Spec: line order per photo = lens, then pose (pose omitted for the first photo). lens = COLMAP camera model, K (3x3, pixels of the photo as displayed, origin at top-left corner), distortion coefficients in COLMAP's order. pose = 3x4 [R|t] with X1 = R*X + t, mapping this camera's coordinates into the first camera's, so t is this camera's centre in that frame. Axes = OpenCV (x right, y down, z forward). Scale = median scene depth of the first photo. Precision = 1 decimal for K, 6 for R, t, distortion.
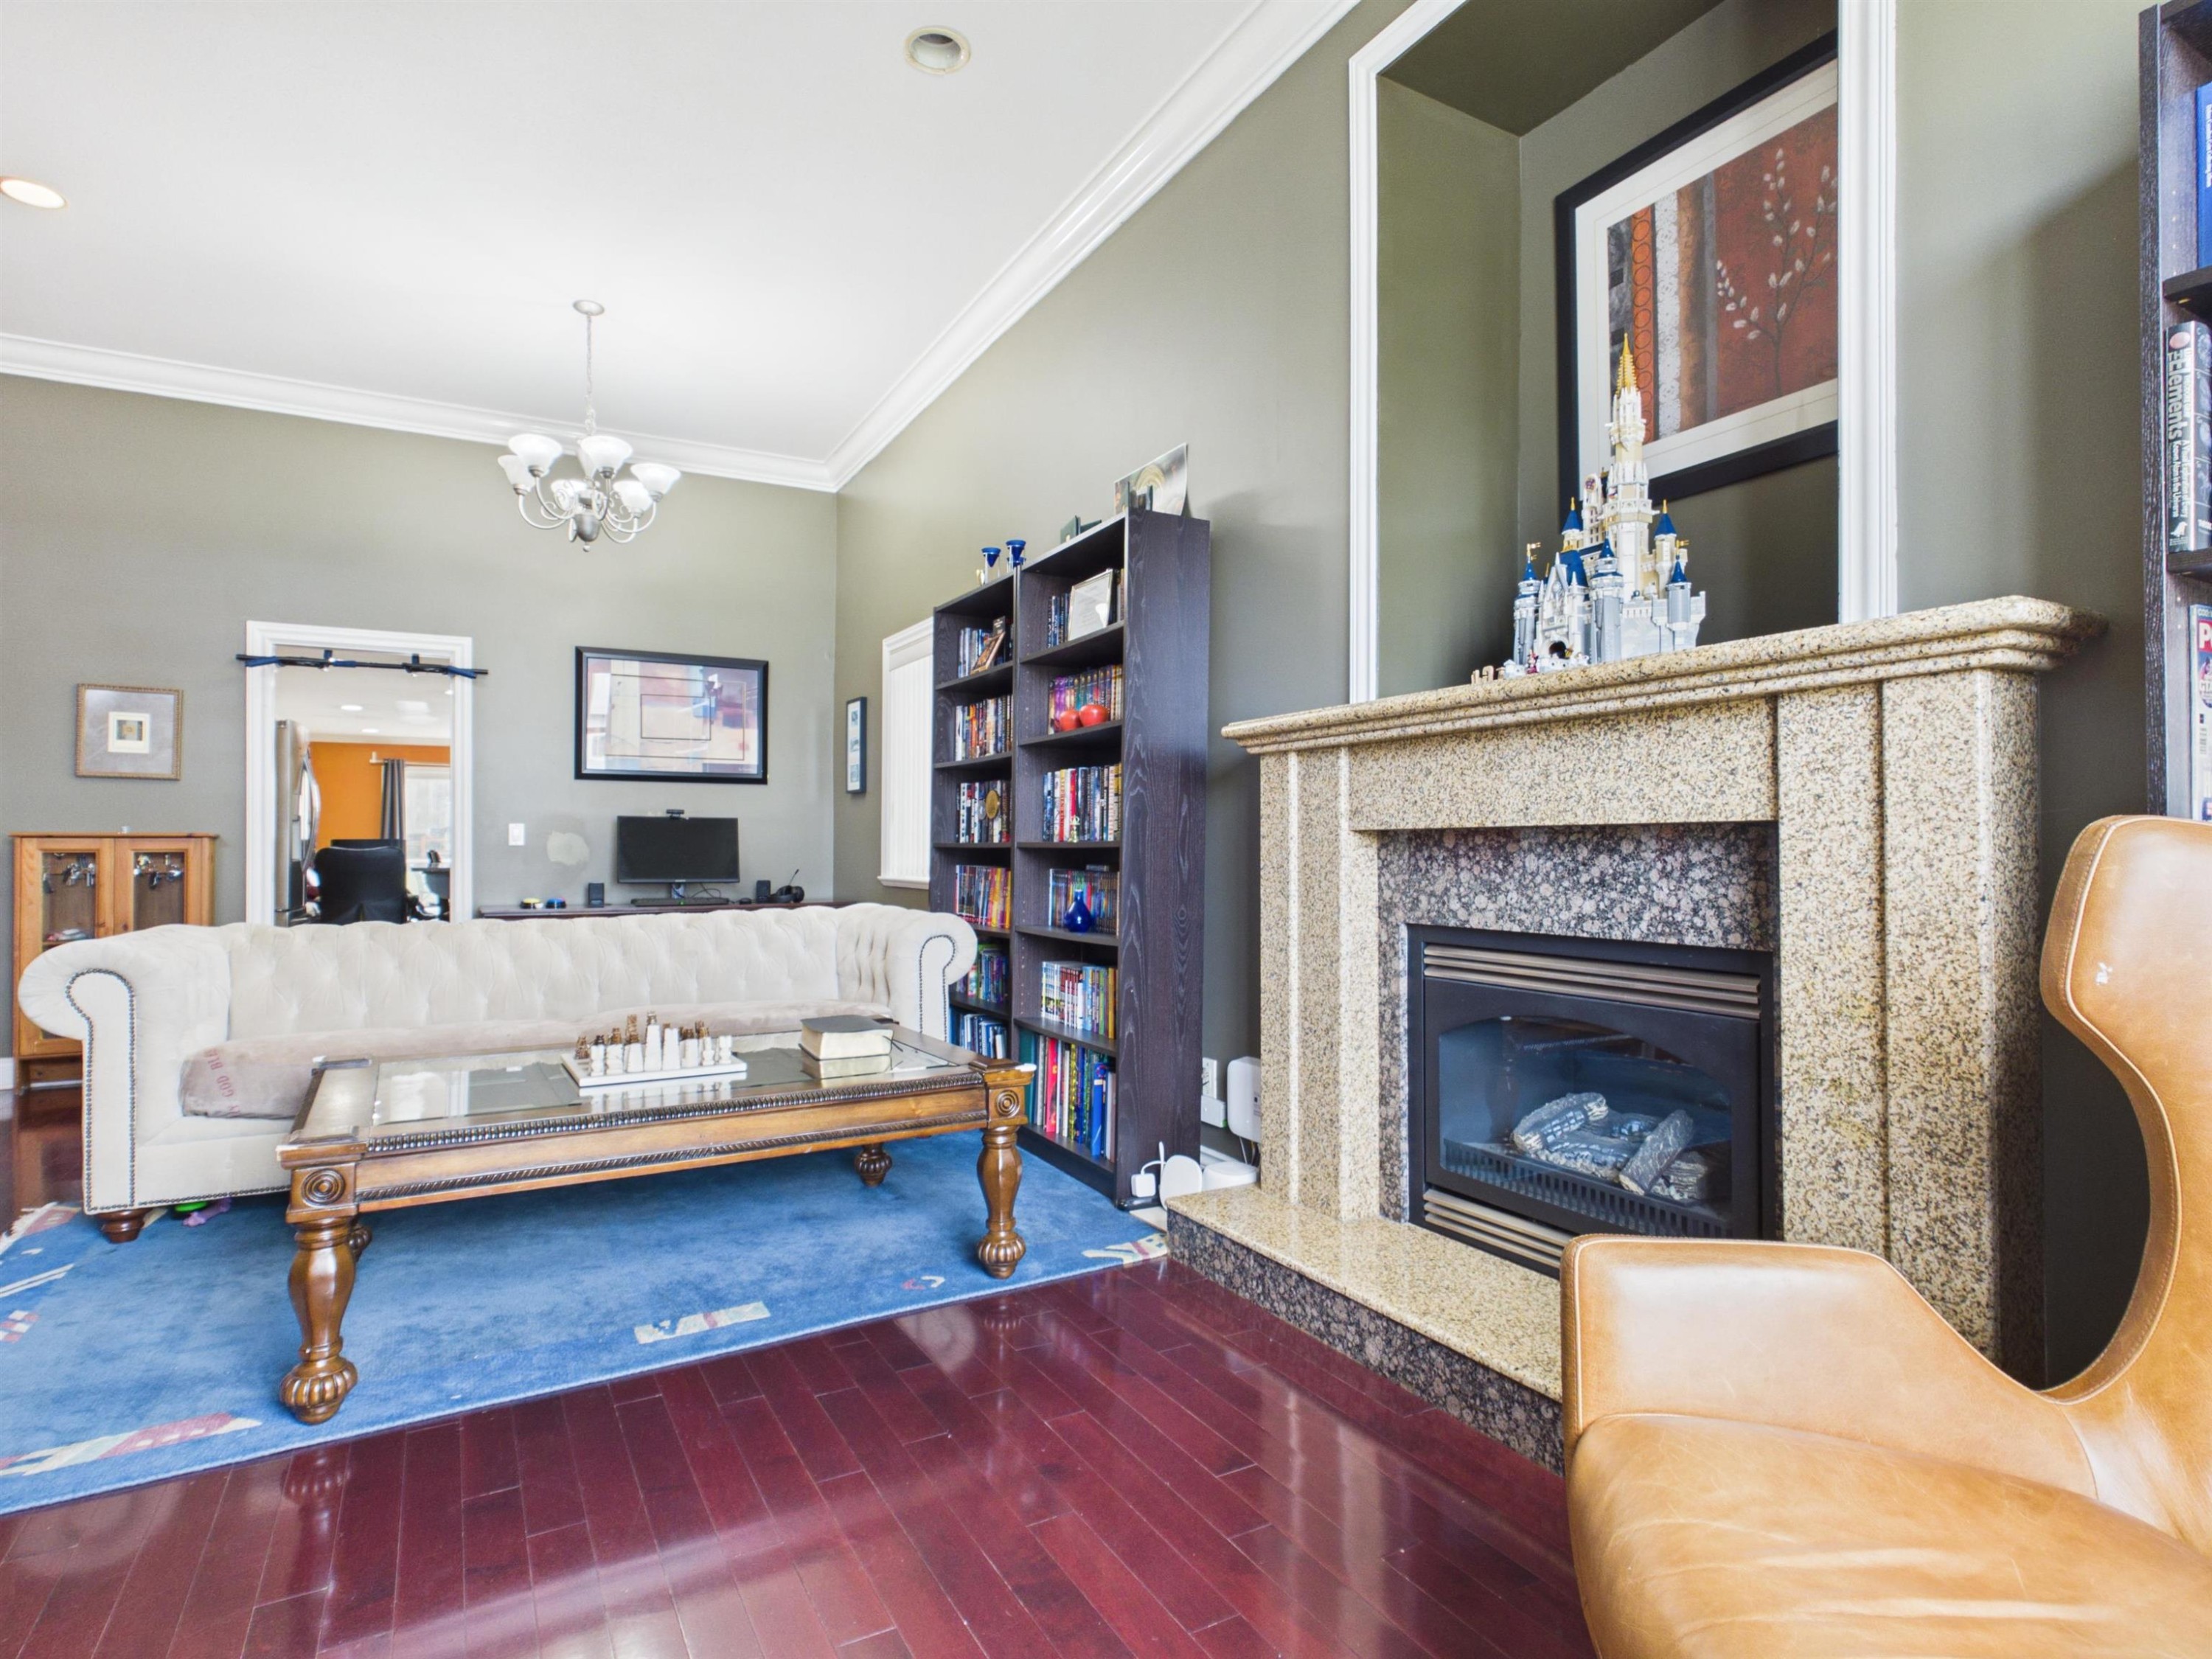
lens RADIAL K [[1163.9, 0, 1107.6], [0, 1163.9, 834.1], [0, 0, 1]] dist [-0.000469, 0.001477]
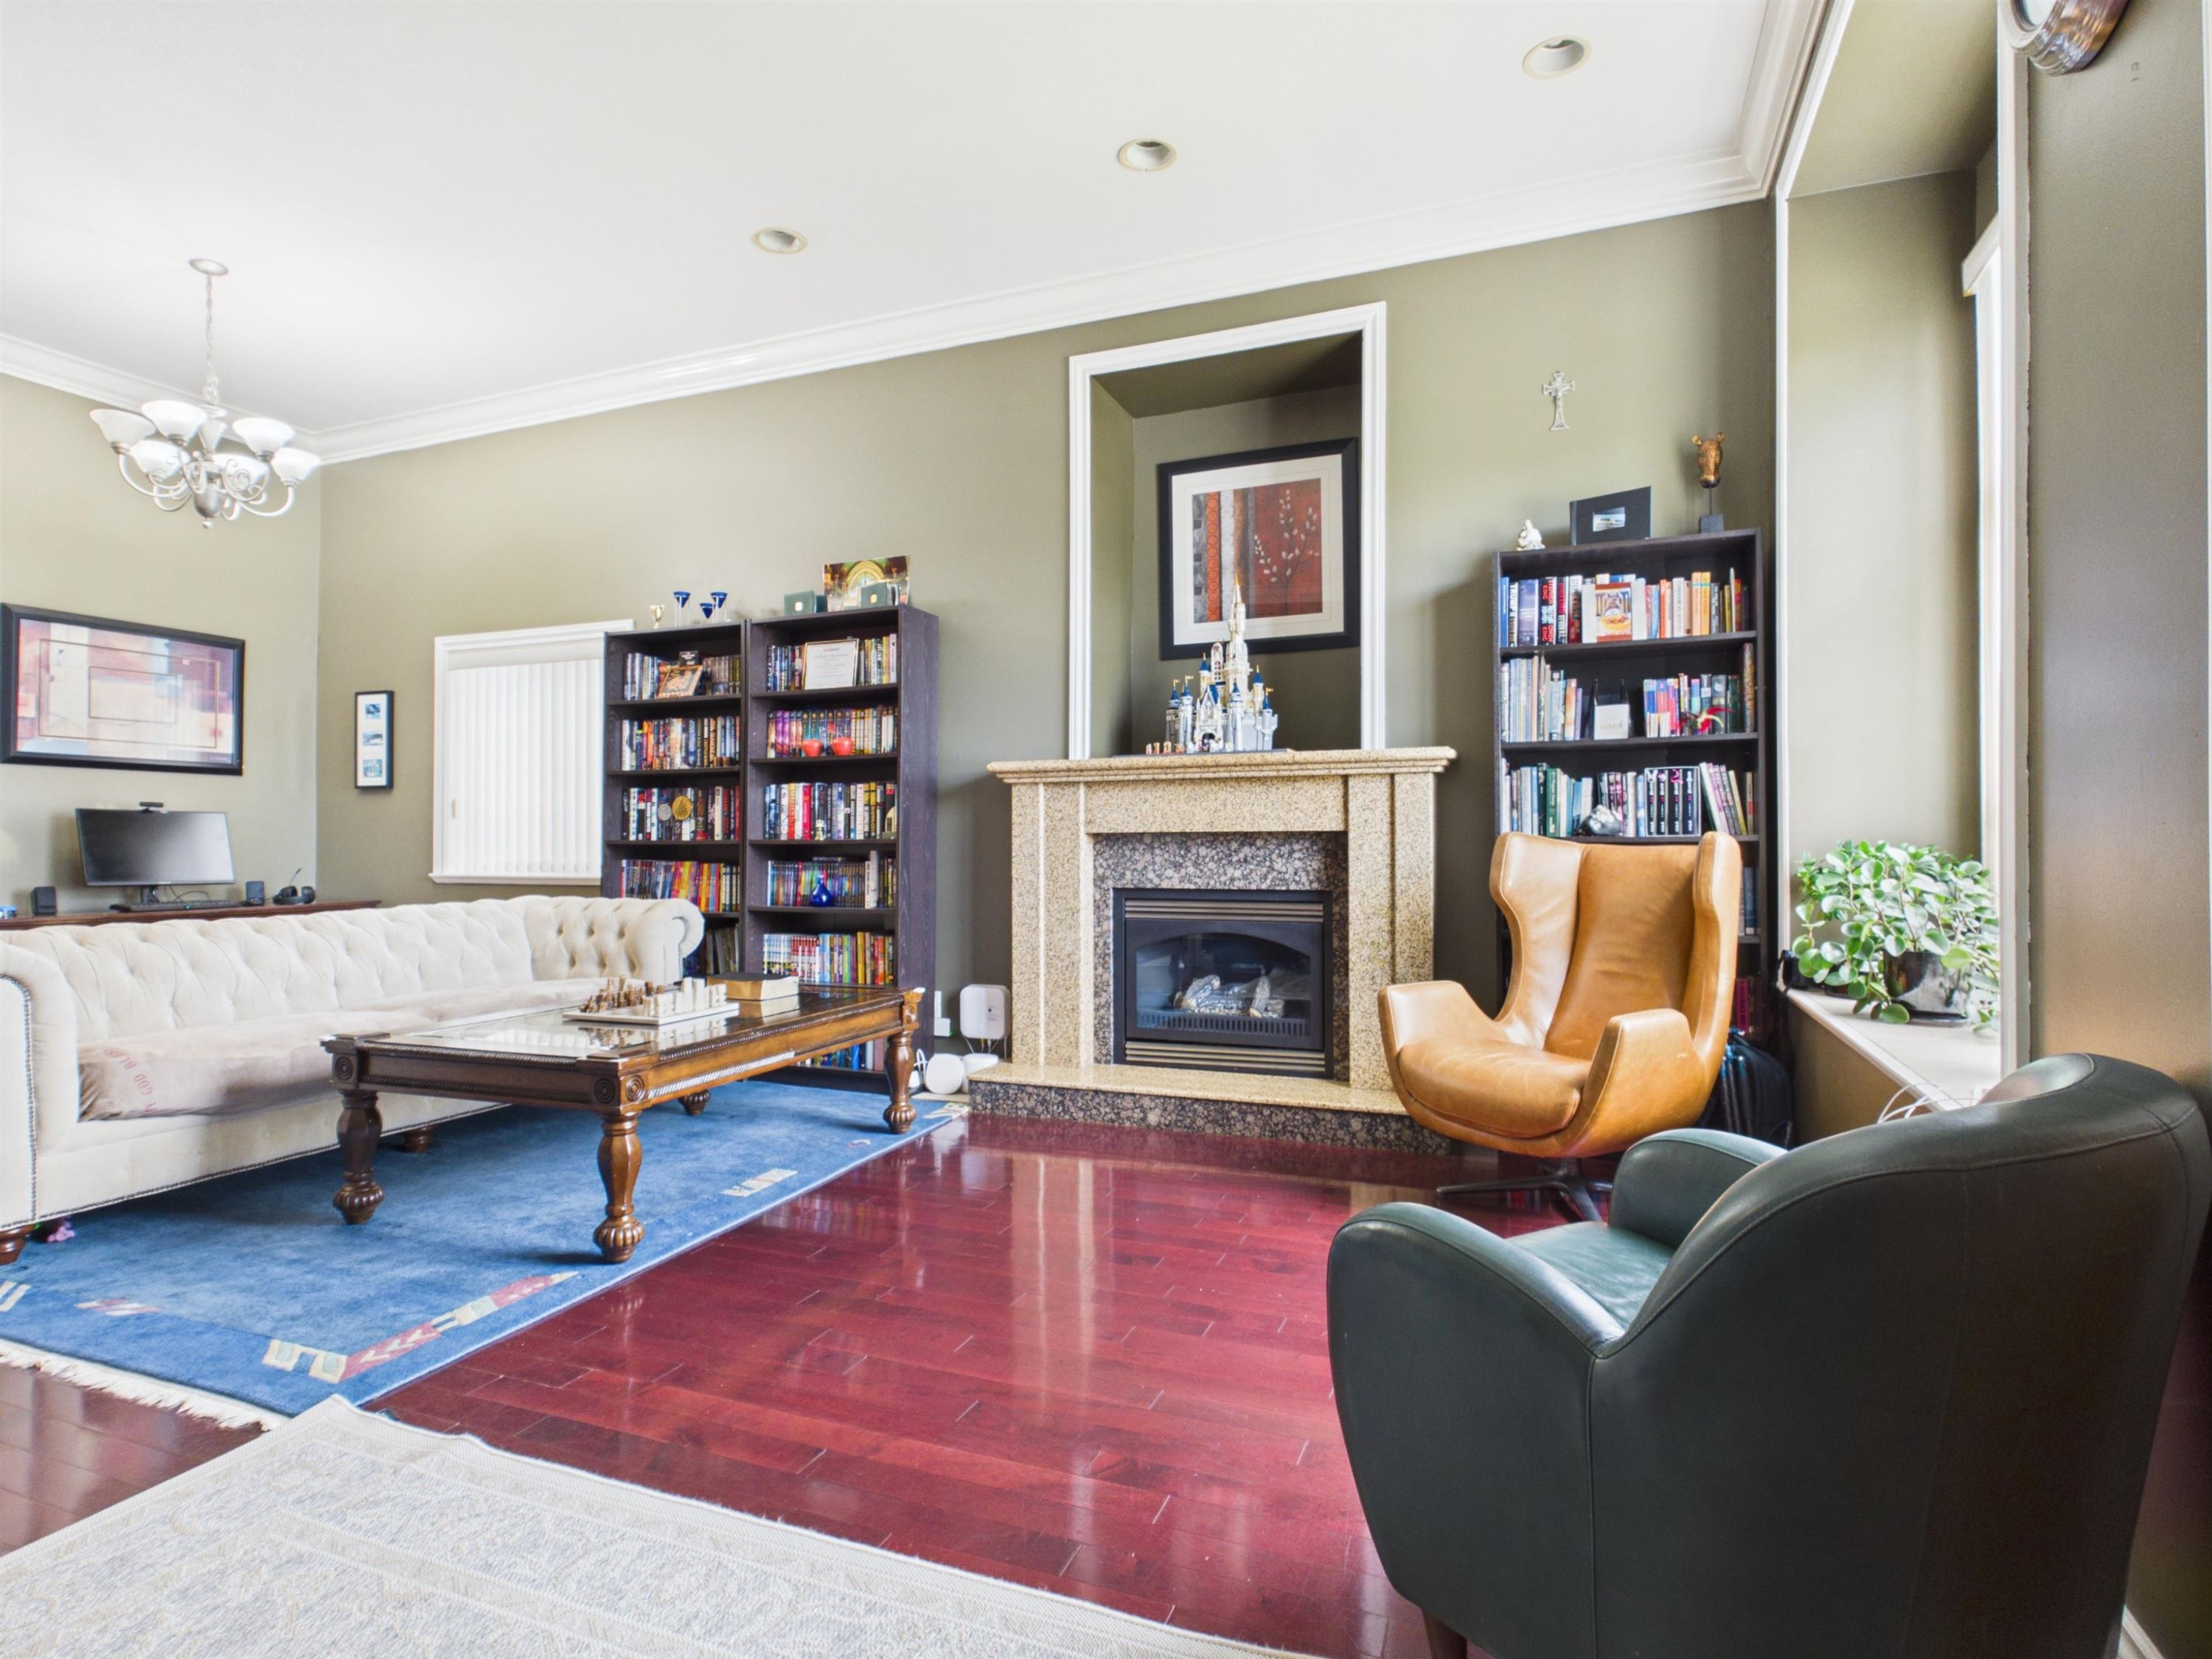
lens RADIAL K [[1163.9, 0, 1108.1], [0, 1163.9, 833.1], [0, 0, 1]] dist [-0.000469, 0.001477]
pose [[0.779749, 0.004429, 0.626077, -0.807719], [-0.005047, 0.999987, -0.000788, -0.001869], [-0.626072, -0.002545, 0.779761, -0.317132]]
